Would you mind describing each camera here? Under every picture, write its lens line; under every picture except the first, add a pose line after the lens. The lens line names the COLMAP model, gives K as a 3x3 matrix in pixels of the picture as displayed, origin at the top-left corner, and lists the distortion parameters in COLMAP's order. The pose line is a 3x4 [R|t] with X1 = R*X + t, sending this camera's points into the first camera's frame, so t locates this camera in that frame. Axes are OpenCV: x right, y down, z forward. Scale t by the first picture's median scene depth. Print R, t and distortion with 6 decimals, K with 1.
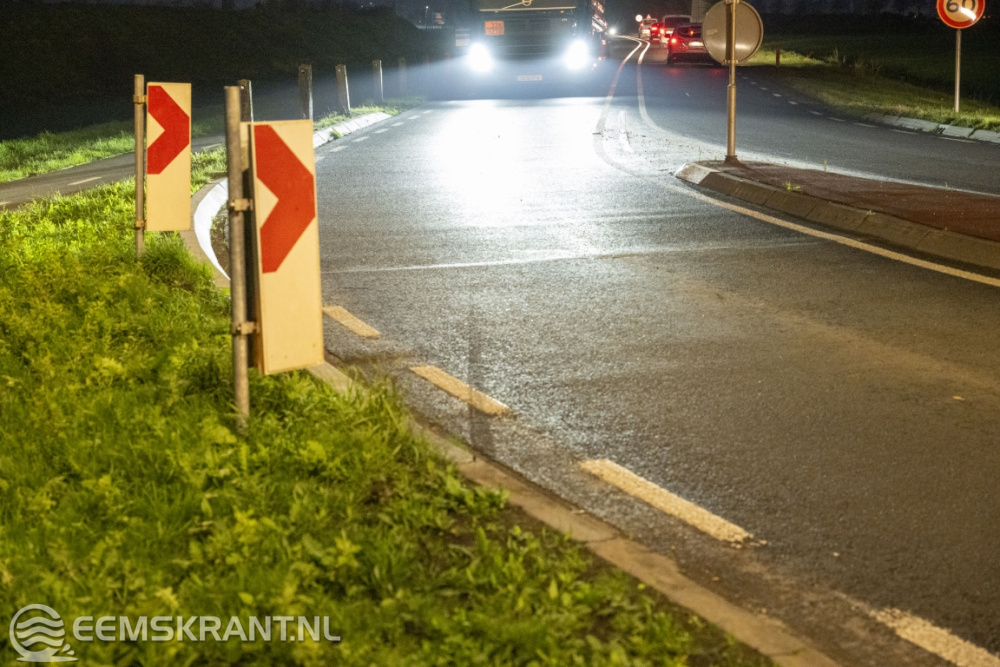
lens RADIAL K [[1873.9, 0, 499.3], [0, 1873.9, 333.0], [0, 0, 1]] dist [0.061585, 0.000000]
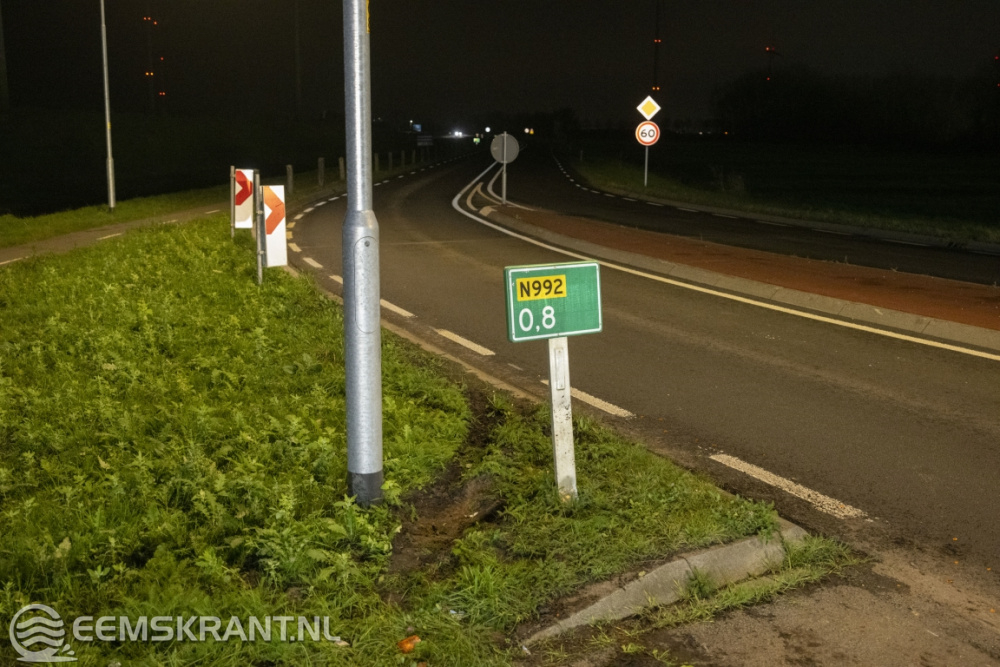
lens RADIAL K [[1064.7, 0, 501.4], [0, 1064.7, 334.5], [0, 0, 1]] dist [0.011647, 0.000000]
pose [[0.998811, 0.013238, 0.046929, 0.179809], [-0.014365, 0.999615, 0.023751, 0.085276], [-0.046596, -0.024397, 0.998616, -0.777436]]
